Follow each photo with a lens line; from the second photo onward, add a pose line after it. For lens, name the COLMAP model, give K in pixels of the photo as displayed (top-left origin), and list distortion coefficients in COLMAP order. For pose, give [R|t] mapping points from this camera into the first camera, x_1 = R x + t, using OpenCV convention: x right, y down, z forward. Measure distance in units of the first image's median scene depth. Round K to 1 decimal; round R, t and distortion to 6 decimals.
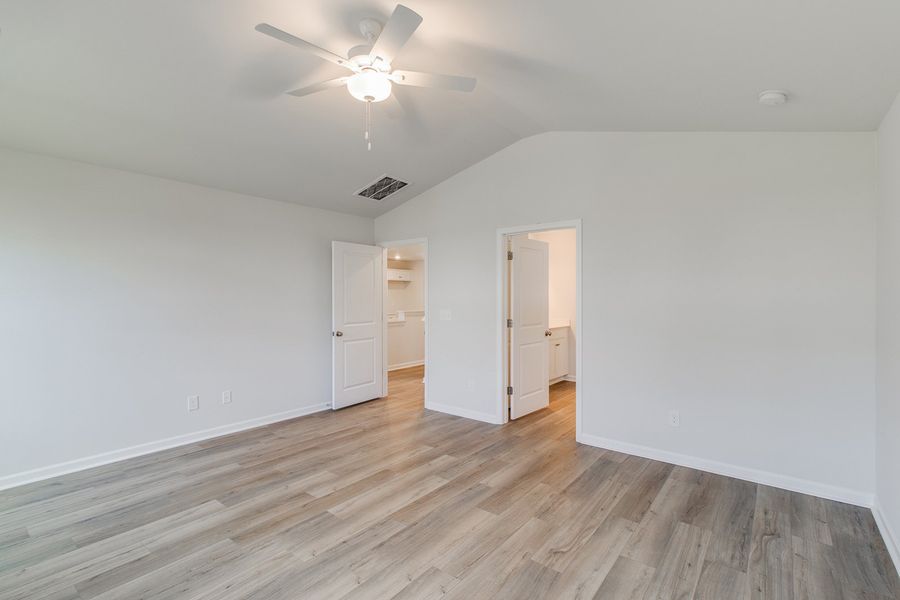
lens RADIAL K [[417.8, 0, 447.0], [0, 417.8, 299.8], [0, 0, 1]] dist [-0.000124, 0.002889]
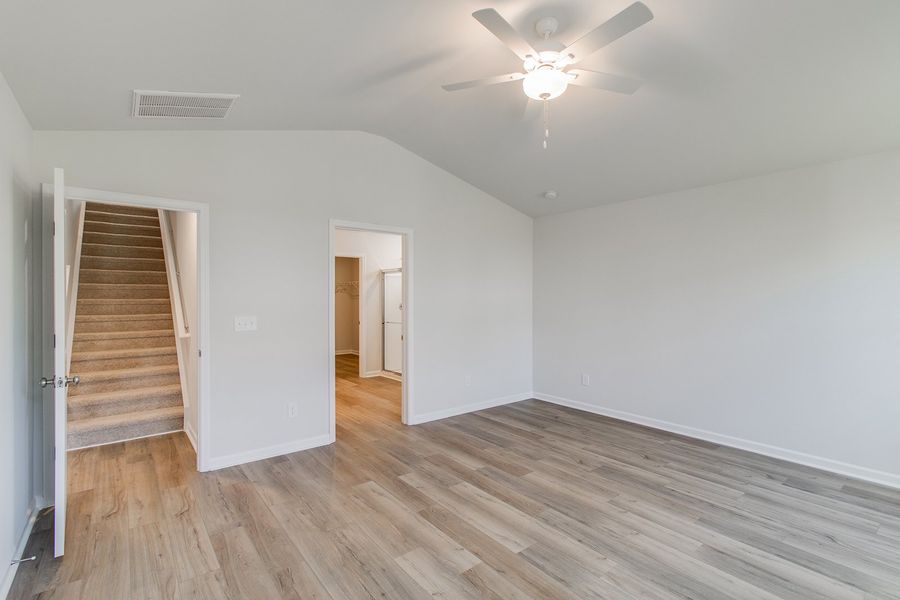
lens RADIAL K [[417.8, 0, 455.1], [0, 417.8, 297.4], [0, 0, 1]] dist [-0.000124, 0.002889]
pose [[0.219942, -0.002025, 0.975511, -1.026620], [0.008493, 0.999964, 0.000160, -0.005889], [-0.975476, 0.008250, 0.219951, 0.849938]]
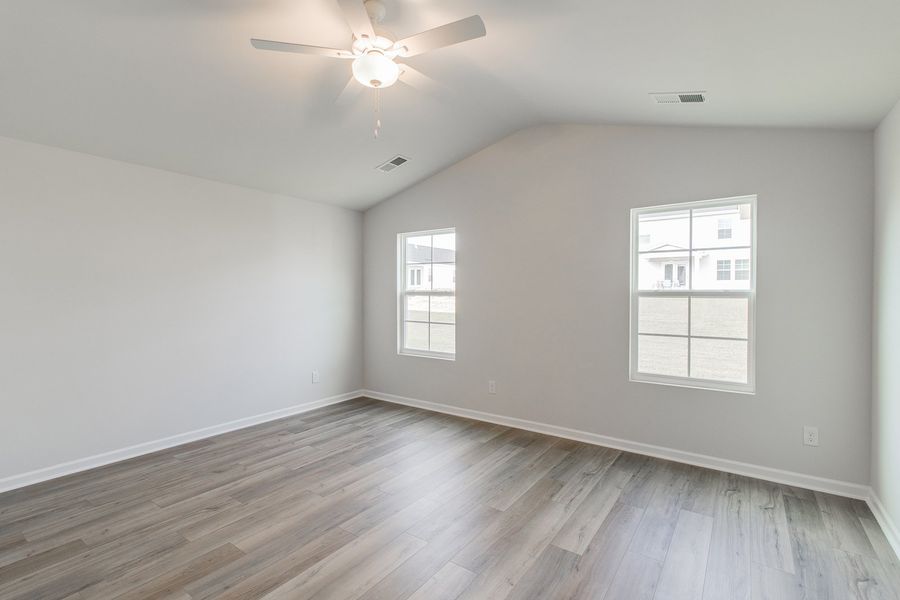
lens RADIAL K [[417.8, 0, 442.3], [0, 417.8, 296.1], [0, 0, 1]] dist [-0.000124, 0.002889]
pose [[-0.999076, -0.000902, -0.042958, -0.254351], [-0.001587, 0.999872, 0.015918, -0.011084], [0.042938, 0.015971, -0.998950, 1.683185]]
